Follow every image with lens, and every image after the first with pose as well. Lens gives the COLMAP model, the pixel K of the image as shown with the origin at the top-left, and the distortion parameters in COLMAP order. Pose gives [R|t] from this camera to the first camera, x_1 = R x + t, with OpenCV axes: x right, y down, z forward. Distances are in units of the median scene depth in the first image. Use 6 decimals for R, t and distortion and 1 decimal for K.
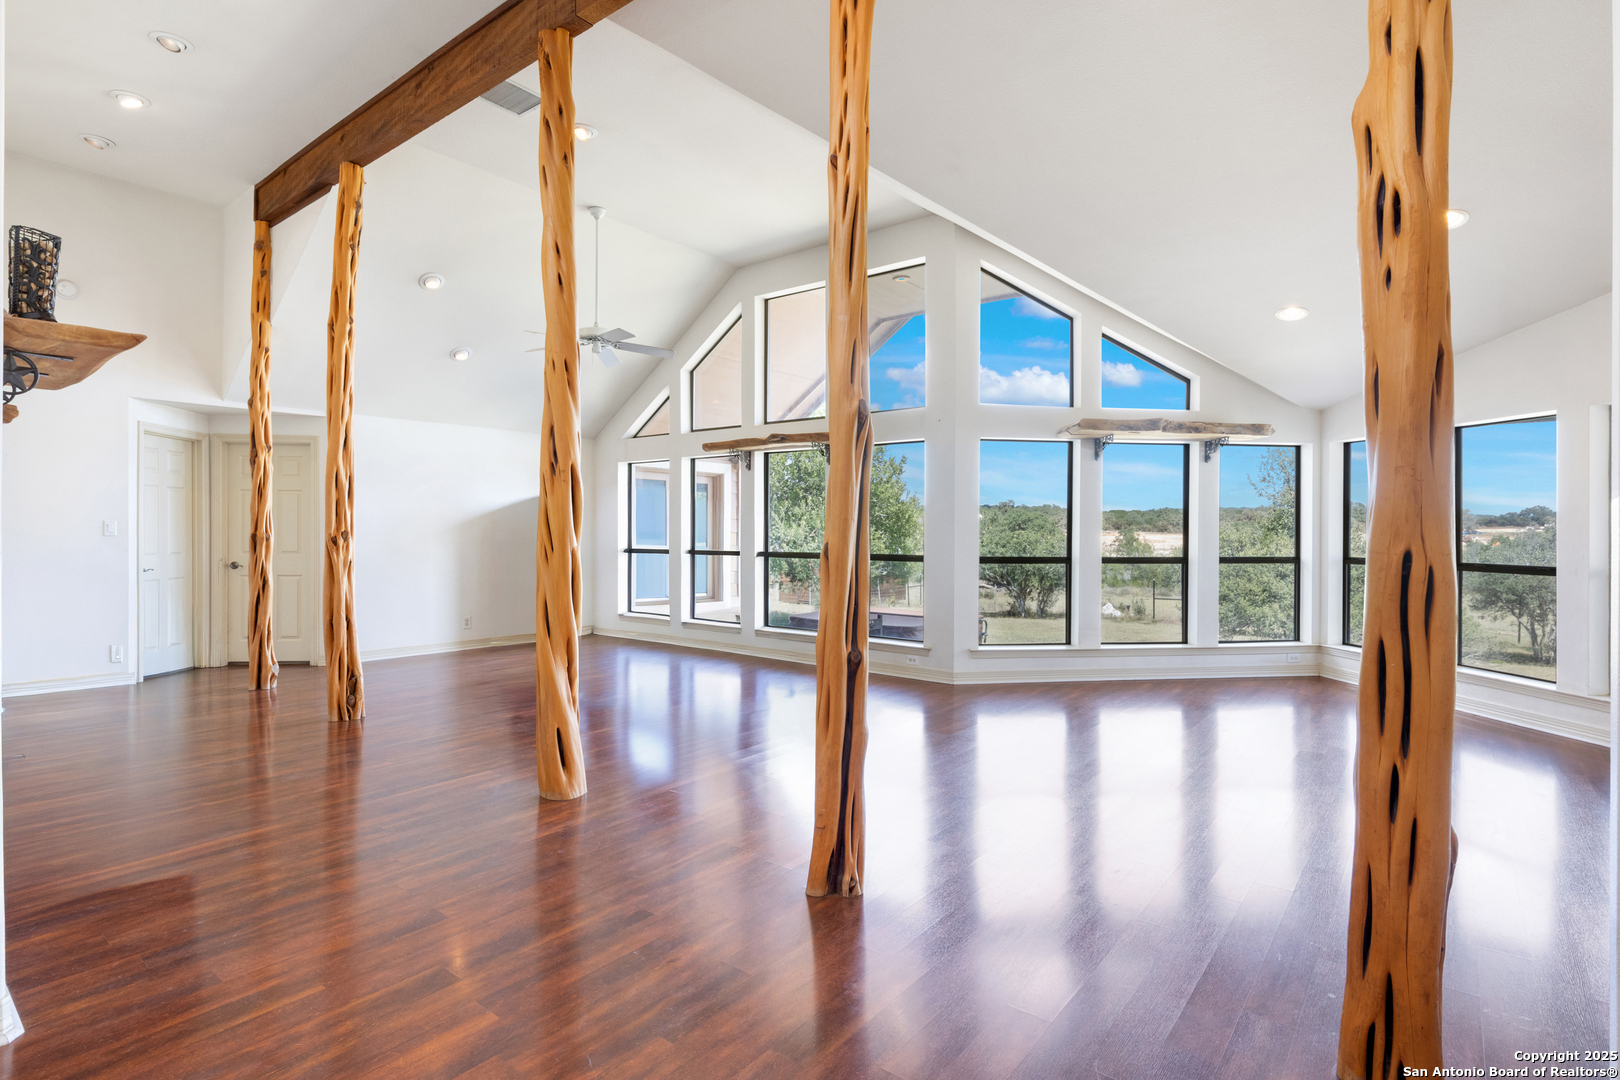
lens RADIAL K [[815.2, 0, 821.3], [0, 815.2, 534.0], [0, 0, 1]] dist [-0.000993, -0.002134]
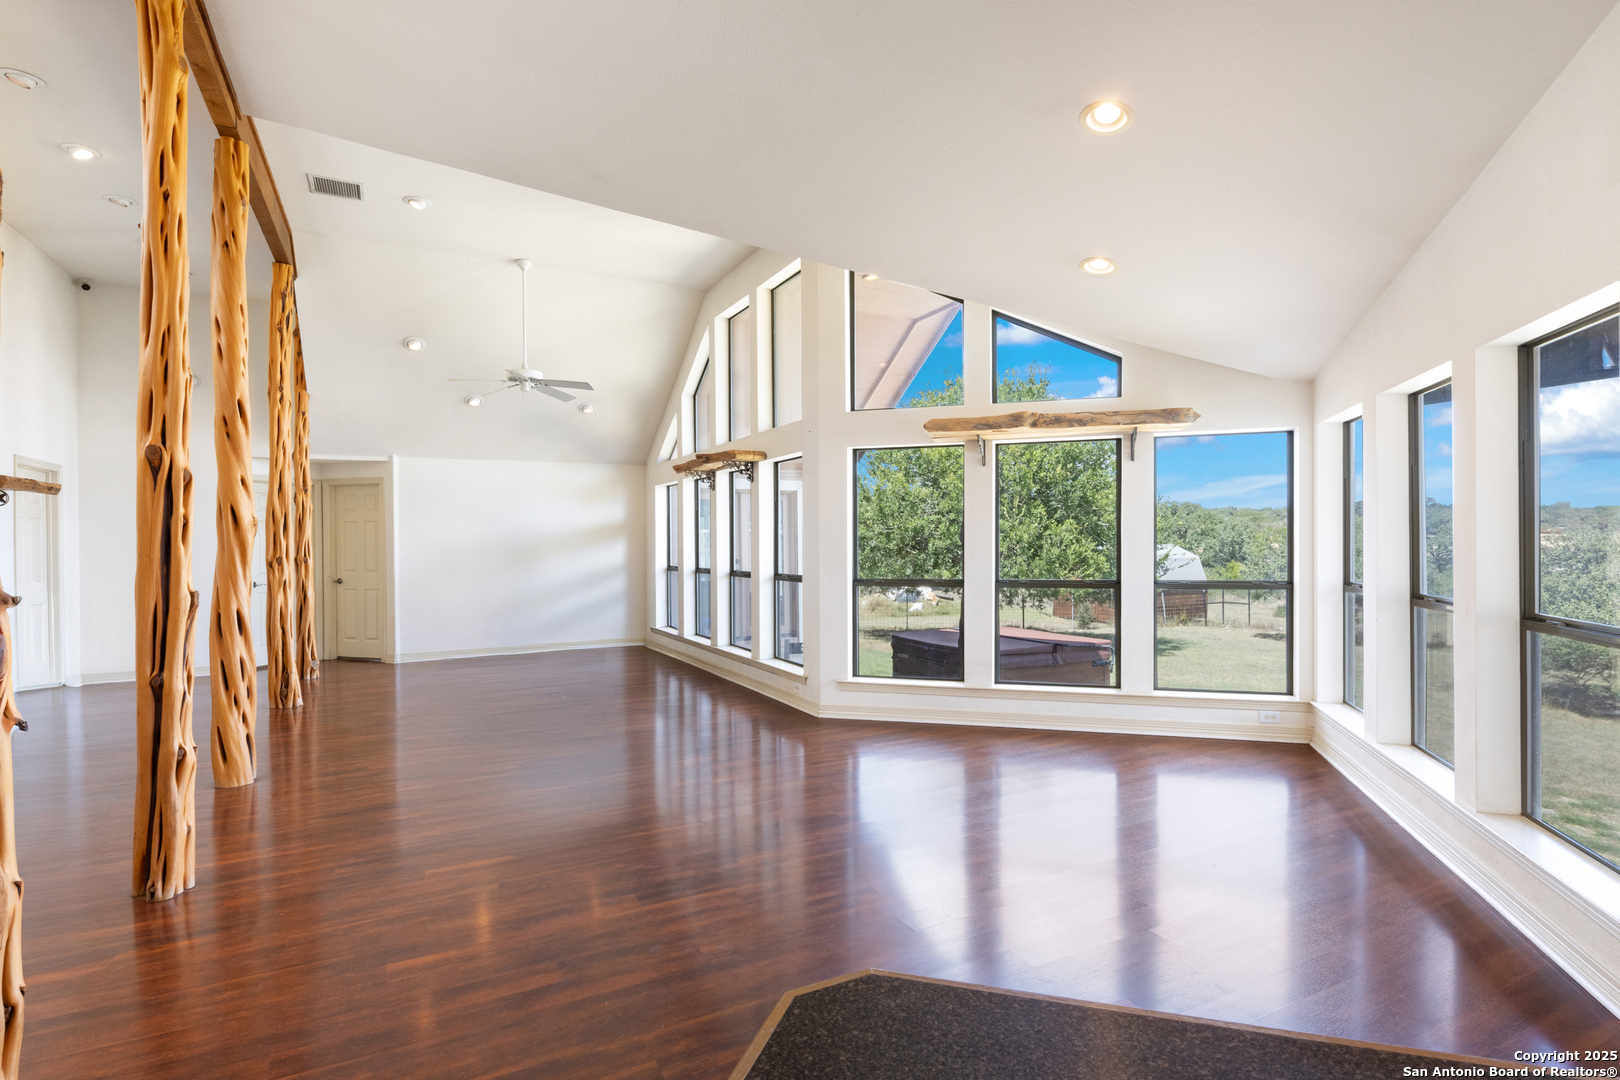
lens RADIAL K [[815.2, 0, 819.7], [0, 815.2, 544.2], [0, 0, 1]] dist [-0.000993, -0.002134]
pose [[0.910531, -0.010944, -0.413297, 0.508429], [0.011055, 0.999937, -0.002123, -0.008630], [0.413294, -0.002636, 0.910594, 0.151731]]
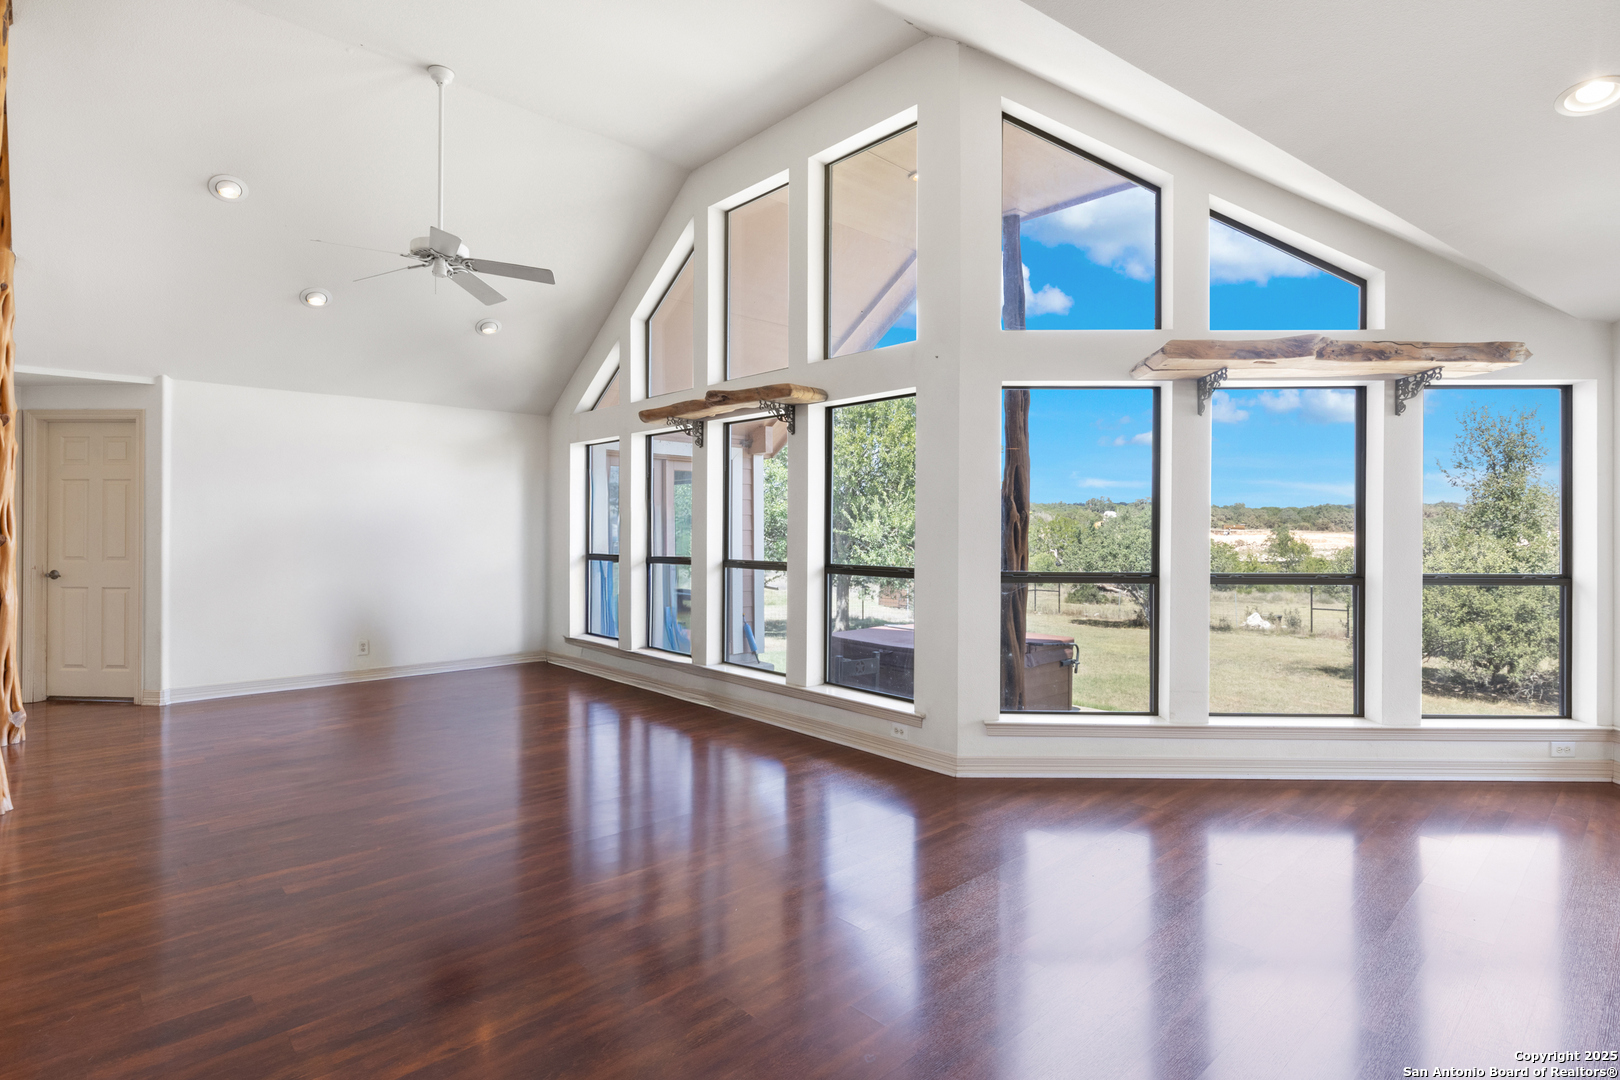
lens RADIAL K [[815.2, 0, 820.9], [0, 815.2, 526.8], [0, 0, 1]] dist [-0.000993, -0.002134]
pose [[0.987903, -0.001269, -0.155066, 0.145895], [0.000138, 0.999973, -0.007309, -0.002414], [0.155071, 0.007199, 0.987877, 0.341518]]
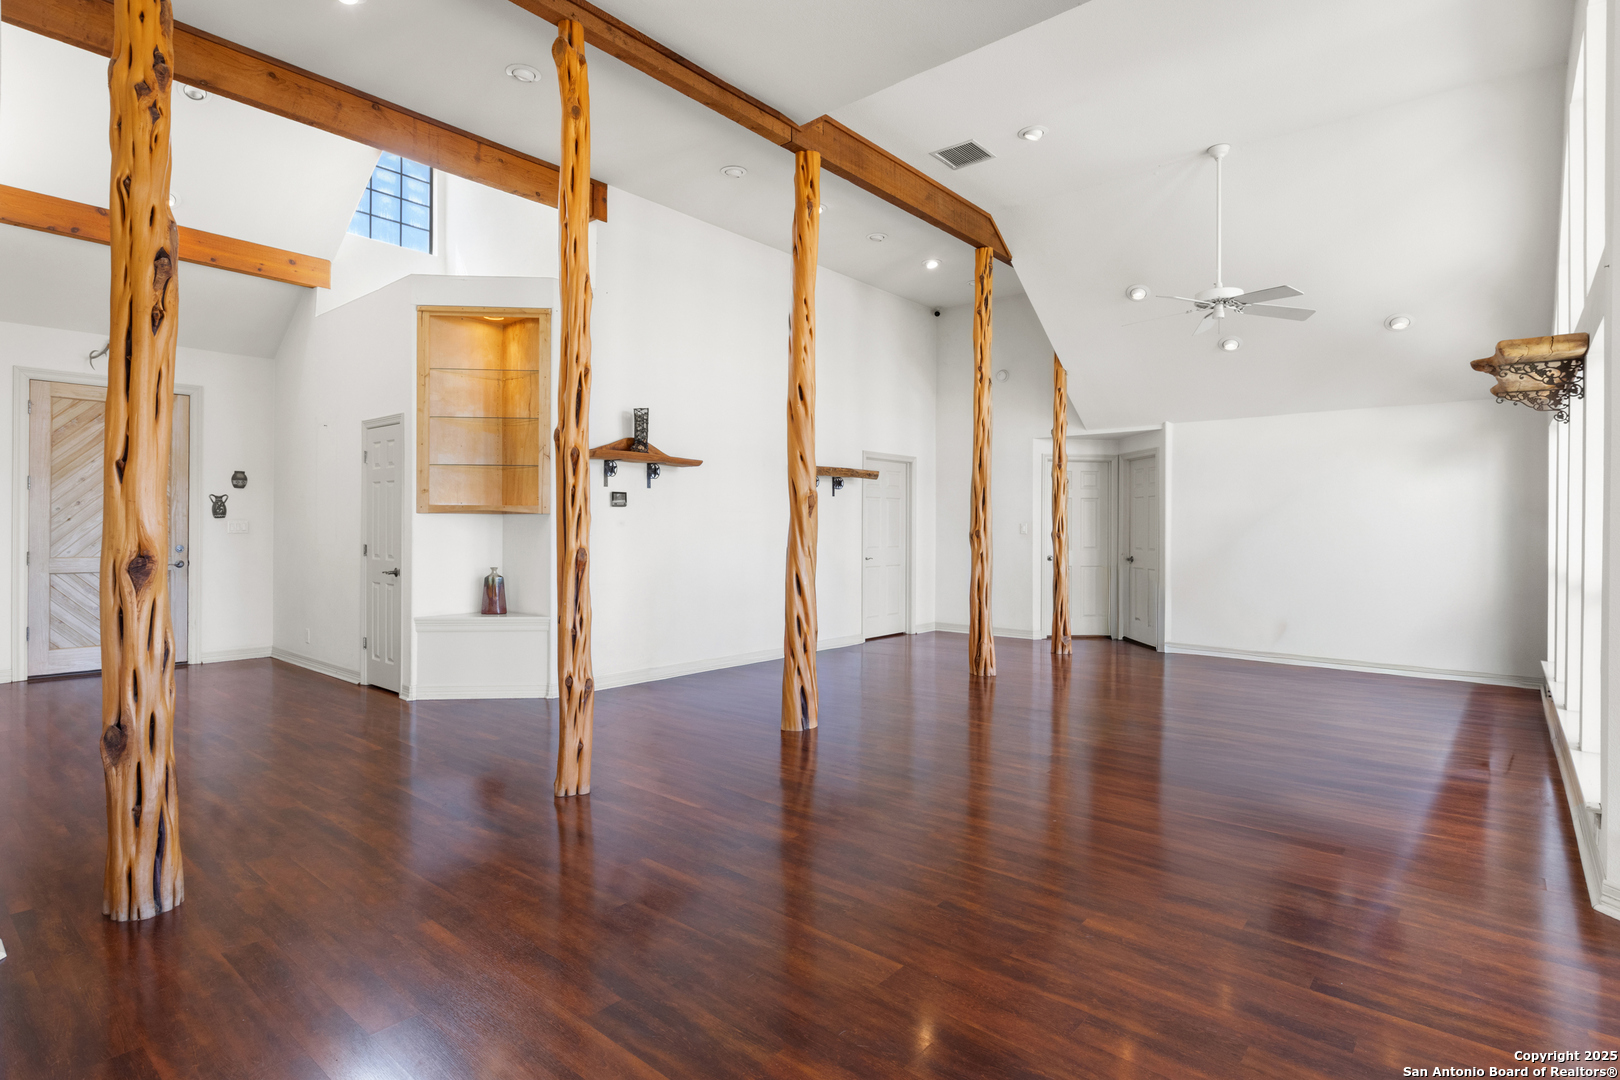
lens RADIAL K [[815.2, 0, 814.5], [0, 815.2, 527.1], [0, 0, 1]] dist [-0.000993, -0.002134]
pose [[-0.035328, -0.004079, -0.999367, 0.541941], [-0.008666, 0.999955, -0.003775, -0.001060], [0.999338, 0.008527, -0.035362, 0.580463]]
